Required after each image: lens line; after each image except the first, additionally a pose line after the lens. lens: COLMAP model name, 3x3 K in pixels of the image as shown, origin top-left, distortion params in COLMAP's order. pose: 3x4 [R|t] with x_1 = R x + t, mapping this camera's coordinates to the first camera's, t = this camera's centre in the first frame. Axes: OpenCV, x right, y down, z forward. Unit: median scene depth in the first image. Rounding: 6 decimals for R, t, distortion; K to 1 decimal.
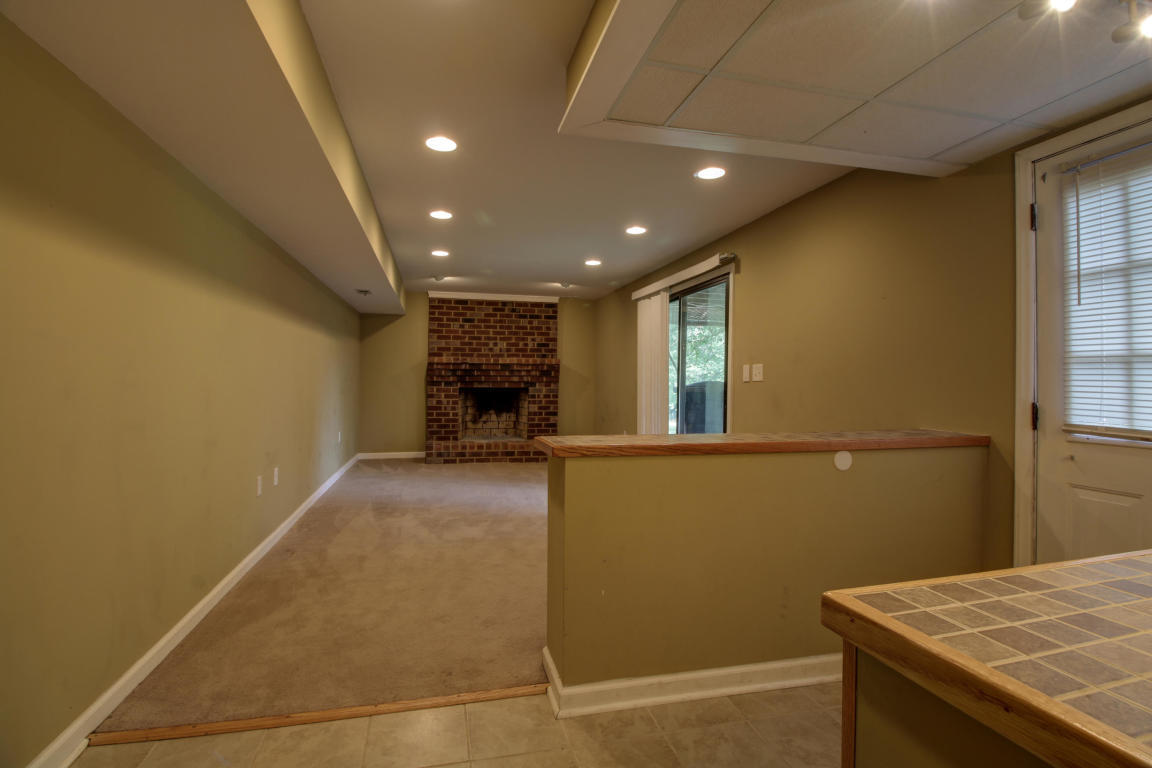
lens RADIAL K [[531.7, 0, 571.2], [0, 531.7, 375.7], [0, 0, 1]] dist [0.000892, -0.014394]
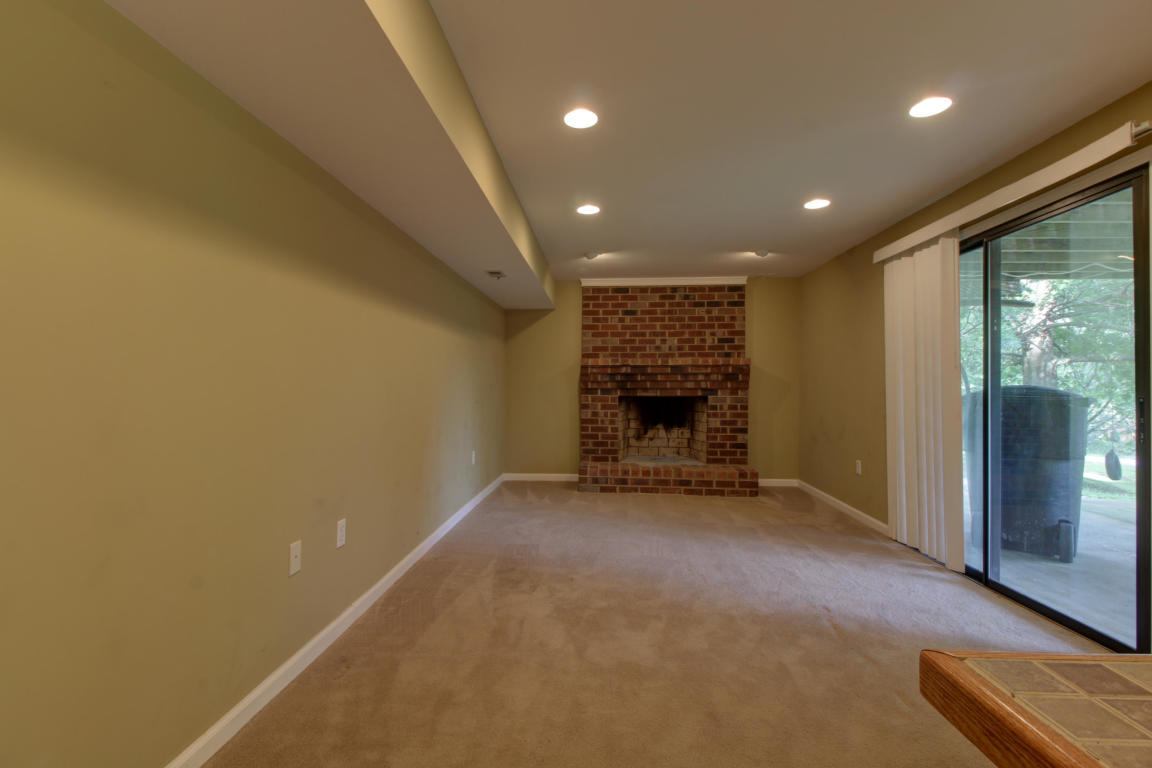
lens RADIAL K [[531.7, 0, 571.2], [0, 531.7, 375.7], [0, 0, 1]] dist [0.000892, -0.014394]
pose [[0.953768, -0.012566, -0.300281, -0.038257], [0.008661, 0.999860, -0.014332, 0.002407], [0.300419, 0.011069, 0.953743, 0.213461]]
